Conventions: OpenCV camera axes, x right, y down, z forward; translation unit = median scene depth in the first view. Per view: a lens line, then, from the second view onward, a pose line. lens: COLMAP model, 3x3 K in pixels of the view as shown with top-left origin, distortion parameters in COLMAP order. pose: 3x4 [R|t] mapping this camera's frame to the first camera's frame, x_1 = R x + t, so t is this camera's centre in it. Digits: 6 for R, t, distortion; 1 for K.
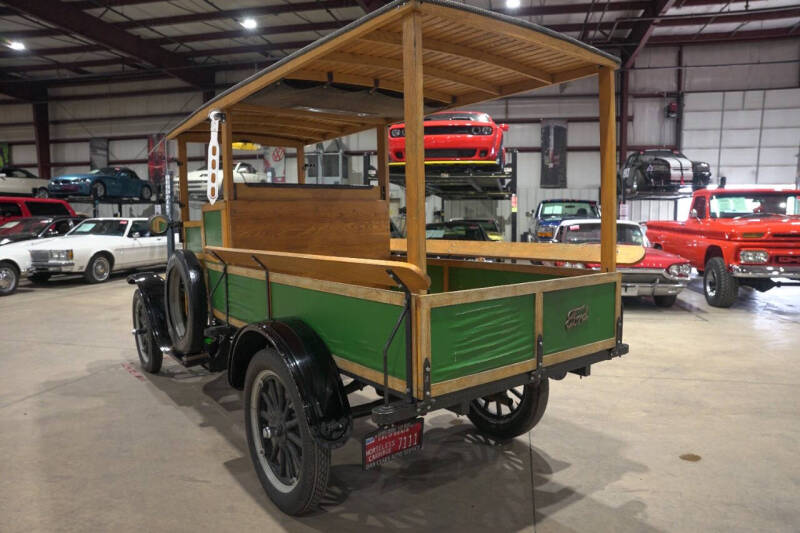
lens RADIAL K [[547.6, 0, 402.4], [0, 547.6, 265.9], [0, 0, 1]] dist [-0.140830, 0.111132]
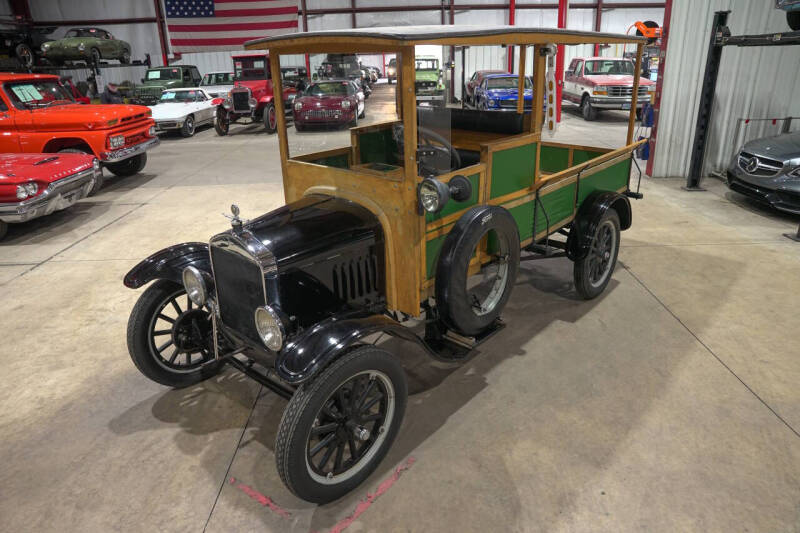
lens RADIAL K [[547.6, 0, 402.4], [0, 547.6, 265.9], [0, 0, 1]] dist [-0.140830, 0.111132]
pose [[-0.202746, -0.348864, 0.914980, -0.577509], [0.107031, 0.920893, 0.374835, -0.131802], [-0.973364, 0.173928, -0.149368, 0.631768]]
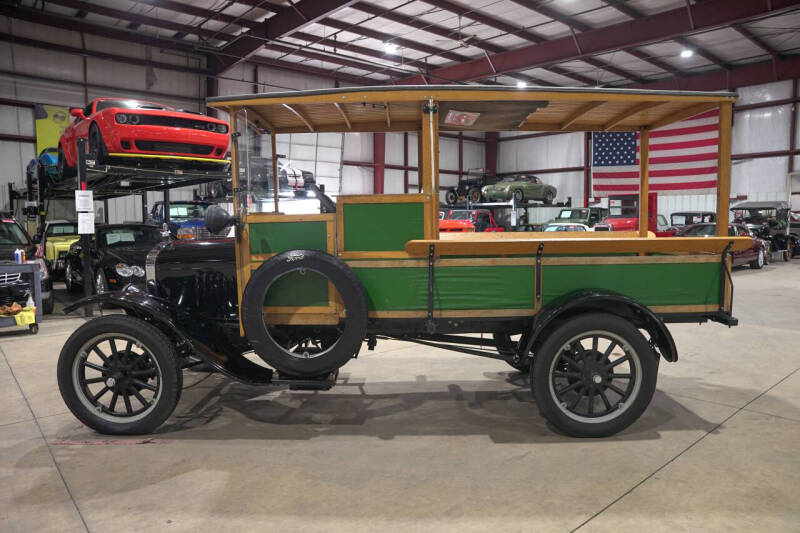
lens RADIAL K [[547.6, 0, 402.4], [0, 547.6, 265.9], [0, 0, 1]] dist [-0.140830, 0.111132]
pose [[0.603210, -0.062678, 0.795116, -0.499182], [0.068030, 0.997318, 0.027007, -0.008255], [-0.794676, 0.037801, 0.605856, 0.190205]]
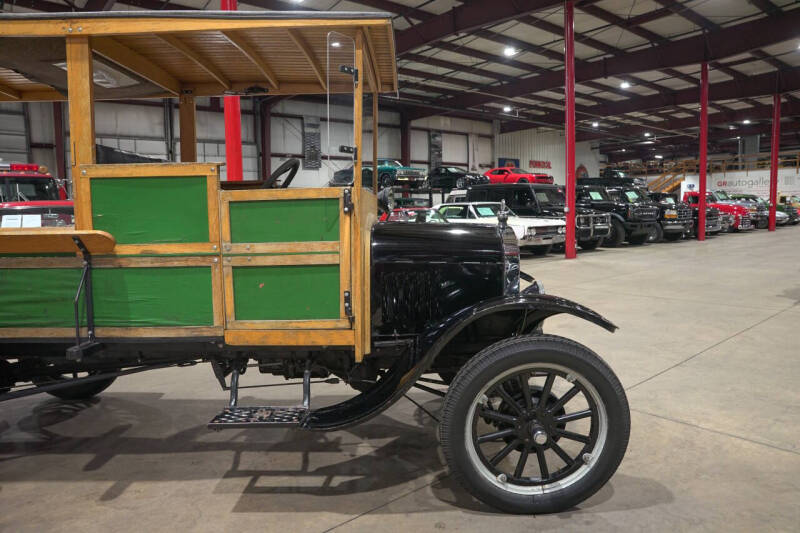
lens RADIAL K [[547.6, 0, 402.4], [0, 547.6, 265.9], [0, 0, 1]] dist [-0.140830, 0.111132]
pose [[-0.615736, 0.095162, -0.782185, 0.111054], [-0.044139, 0.986956, 0.154822, -0.060337], [0.786715, 0.129854, -0.603504, 0.854618]]
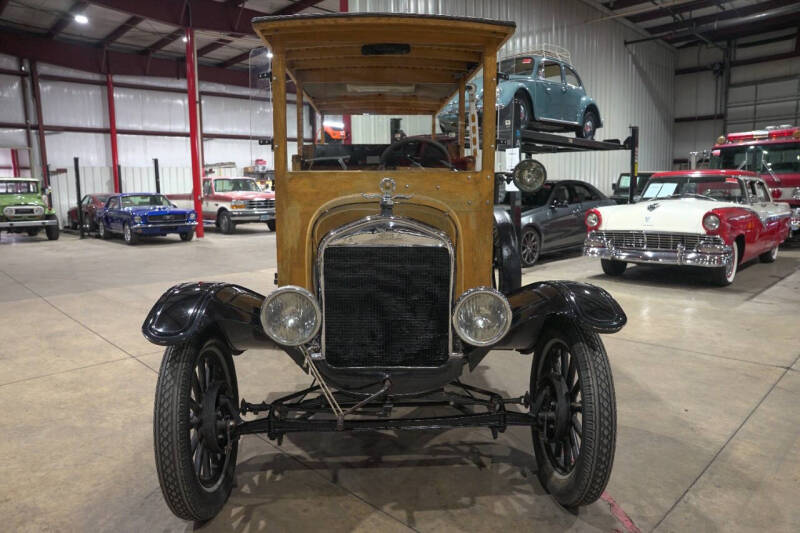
lens RADIAL K [[547.6, 0, 402.4], [0, 547.6, 265.9], [0, 0, 1]] dist [-0.140830, 0.111132]
pose [[-0.829143, -0.062041, 0.555584, -0.385823], [0.063564, 0.976915, 0.203952, -0.062599], [-0.555412, 0.204420, -0.806058, 0.899415]]
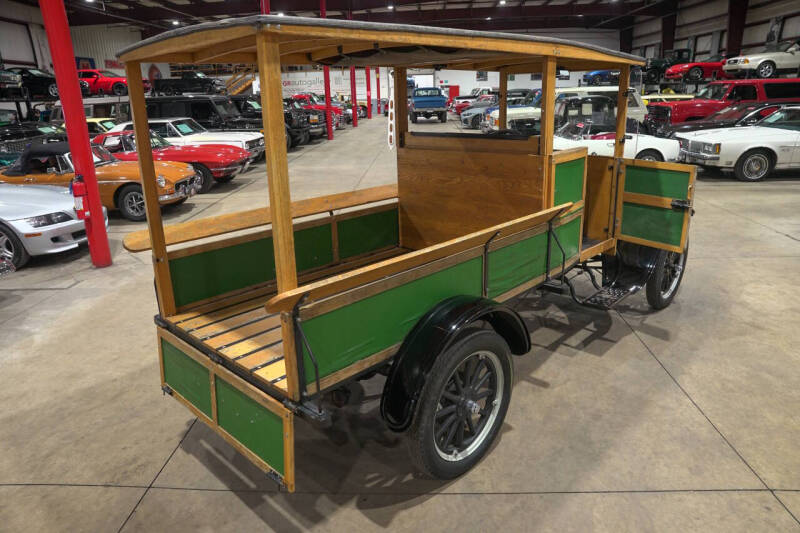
lens RADIAL K [[547.6, 0, 402.4], [0, 547.6, 265.9], [0, 0, 1]] dist [-0.140830, 0.111132]
pose [[0.160392, 0.300827, -0.940094, 0.375464], [-0.057013, 0.953658, 0.295441, -0.096797], [0.985406, 0.006211, 0.170110, 0.344756]]
